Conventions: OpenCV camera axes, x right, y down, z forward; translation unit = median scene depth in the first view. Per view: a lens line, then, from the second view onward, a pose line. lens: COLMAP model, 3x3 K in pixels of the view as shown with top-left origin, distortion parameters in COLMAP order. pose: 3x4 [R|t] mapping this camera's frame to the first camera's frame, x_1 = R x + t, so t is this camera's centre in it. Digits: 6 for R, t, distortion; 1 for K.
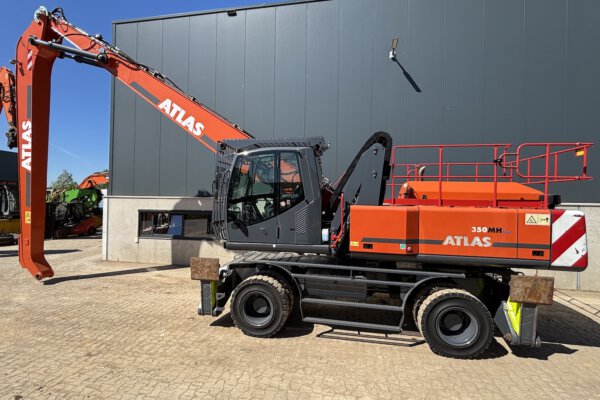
lens RADIAL K [[275.4, 0, 293.0], [0, 275.4, 200.3], [0, 0, 1]] dist [-0.001962, 0.000022]
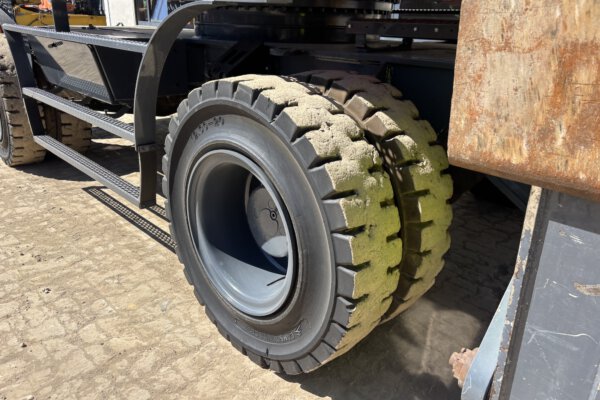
lens RADIAL K [[454.9, 0, 296.3], [0, 454.9, 201.5], [0, 0, 1]] dist [0.008609, 0.002456]
pose [[0.809654, 0.228330, -0.540671, 0.717020], [-0.021829, 0.932299, 0.361028, 0.256412], [0.586501, -0.280506, 0.759824, 0.662136]]
